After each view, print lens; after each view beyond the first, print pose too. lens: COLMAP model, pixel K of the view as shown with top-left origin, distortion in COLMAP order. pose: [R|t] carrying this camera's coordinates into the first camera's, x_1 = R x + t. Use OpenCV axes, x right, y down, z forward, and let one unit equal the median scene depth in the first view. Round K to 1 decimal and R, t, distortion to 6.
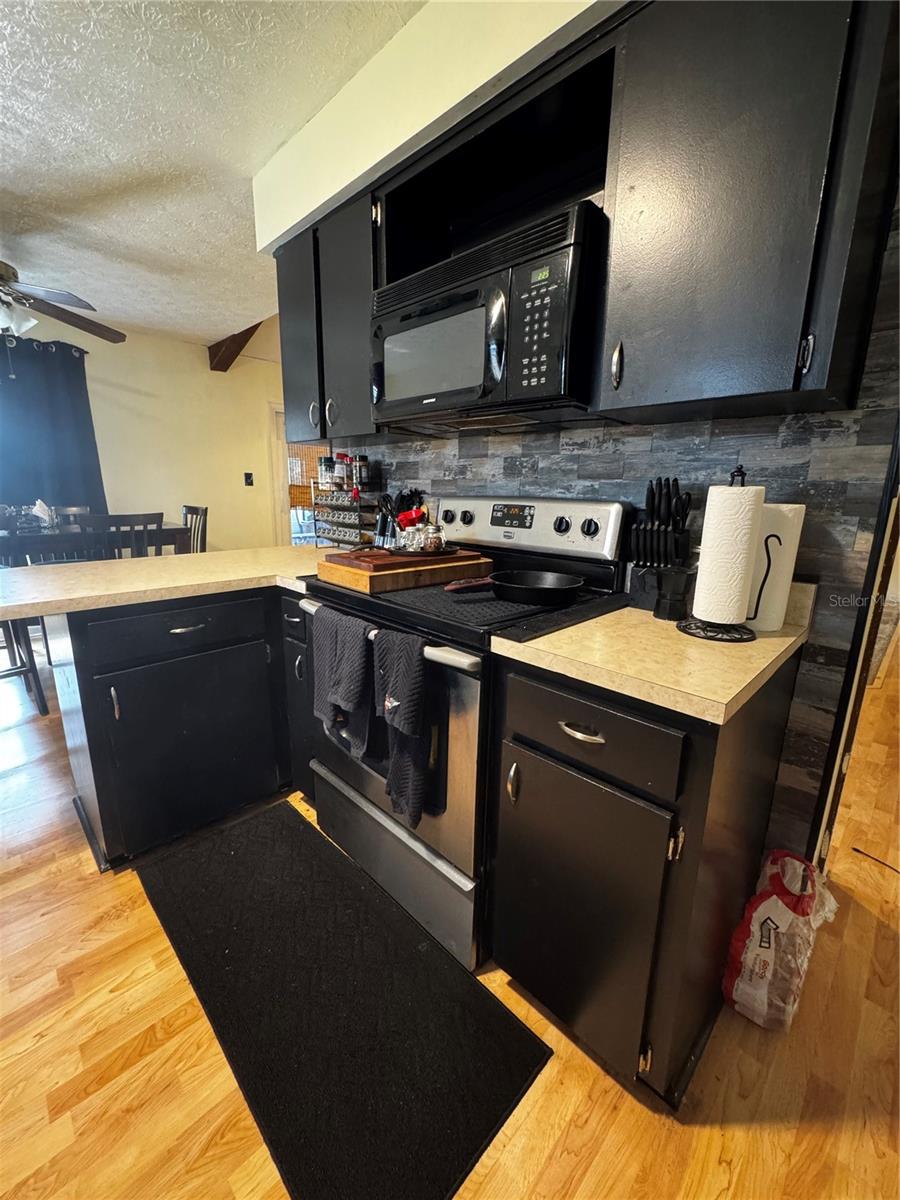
lens RADIAL K [[483.8, 0, 450.3], [0, 483.8, 599.5], [0, 0, 1]] dist [-0.002621, 0.000100]
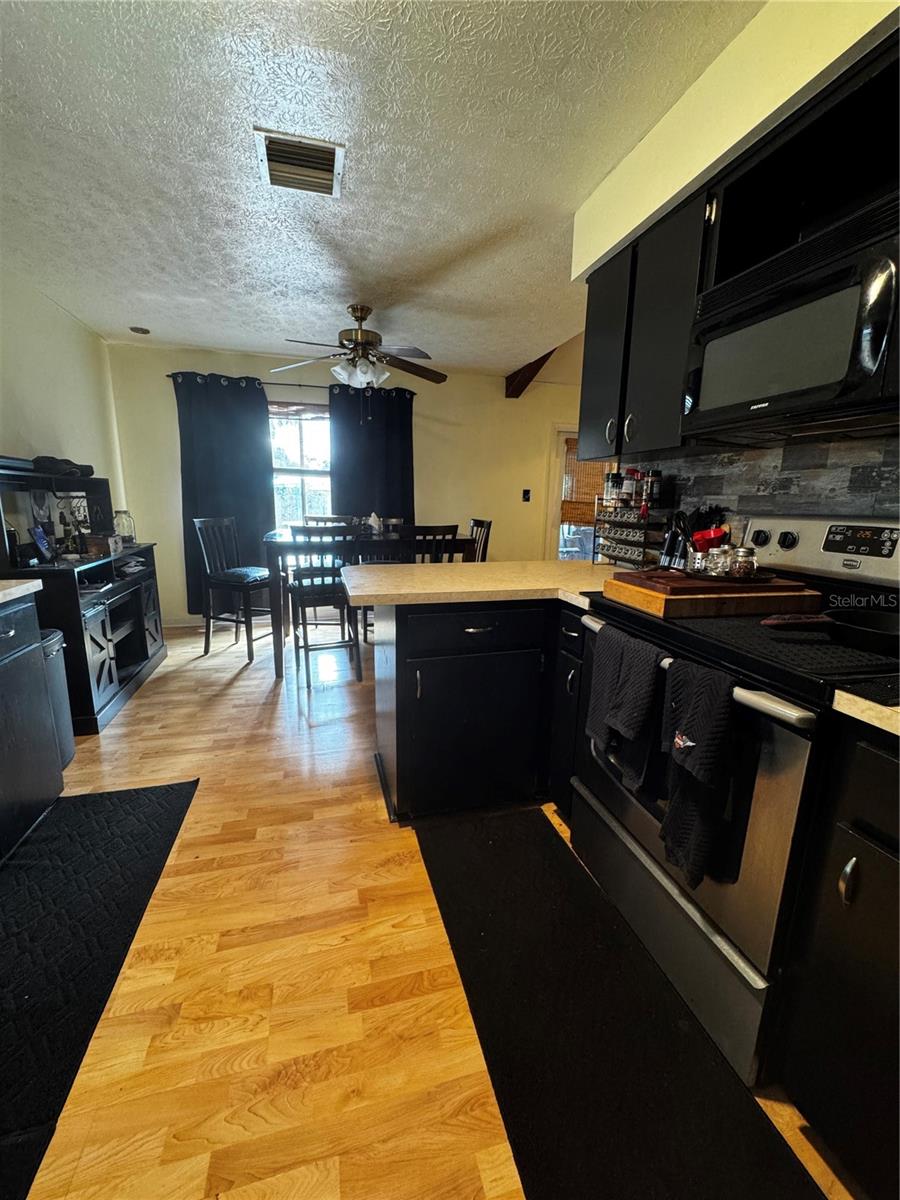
lens RADIAL K [[483.8, 0, 448.5], [0, 483.8, 599.4], [0, 0, 1]] dist [-0.002621, 0.000100]
pose [[0.868309, 0.098269, -0.486192, -0.067359], [-0.113194, 0.993572, -0.001336, 0.000577], [0.482935, 0.056194, 0.873851, -0.012587]]
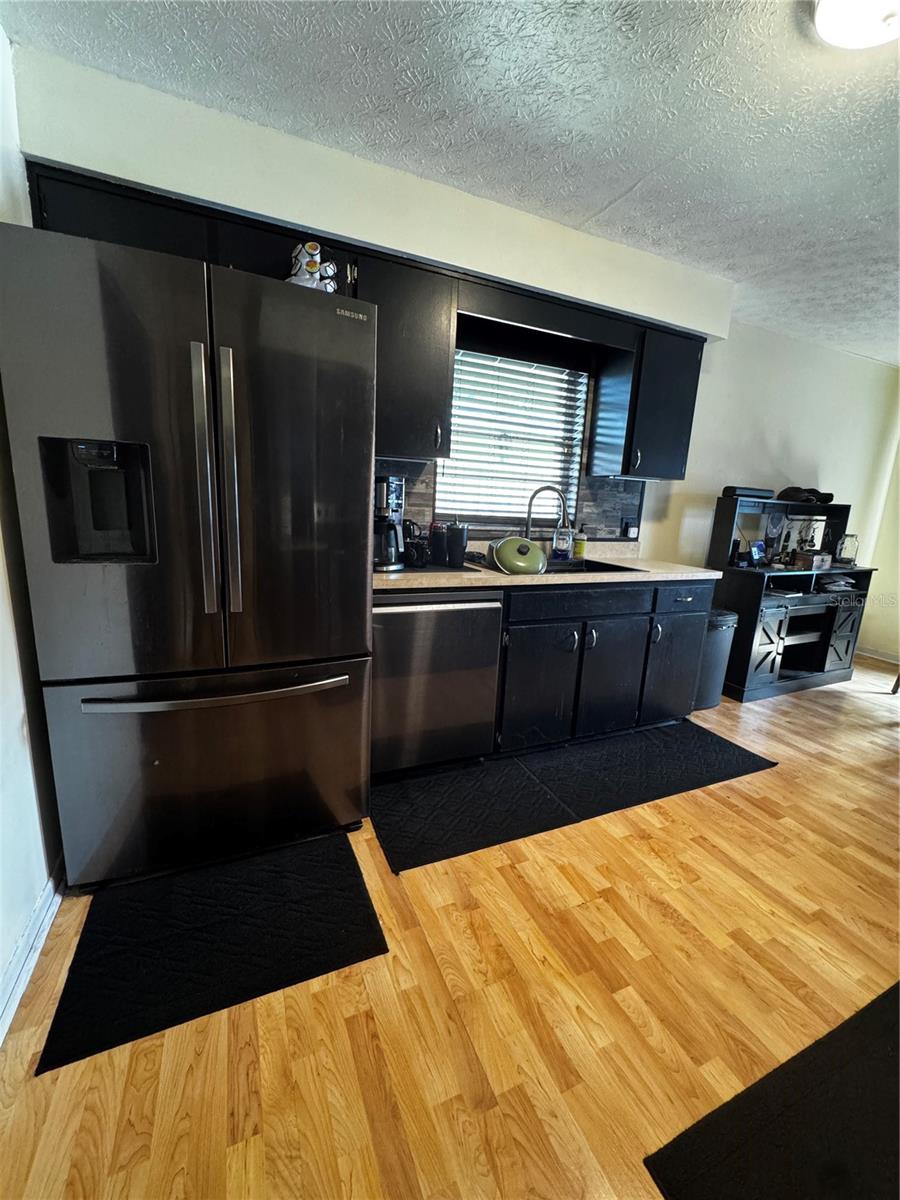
lens RADIAL K [[483.8, 0, 447.7], [0, 483.8, 603.1], [0, 0, 1]] dist [-0.002621, 0.000100]
pose [[-0.356664, 0.164060, -0.919715, 0.444866], [-0.261880, 0.927434, 0.266993, -0.036869], [0.896777, 0.336082, -0.287818, 0.186626]]
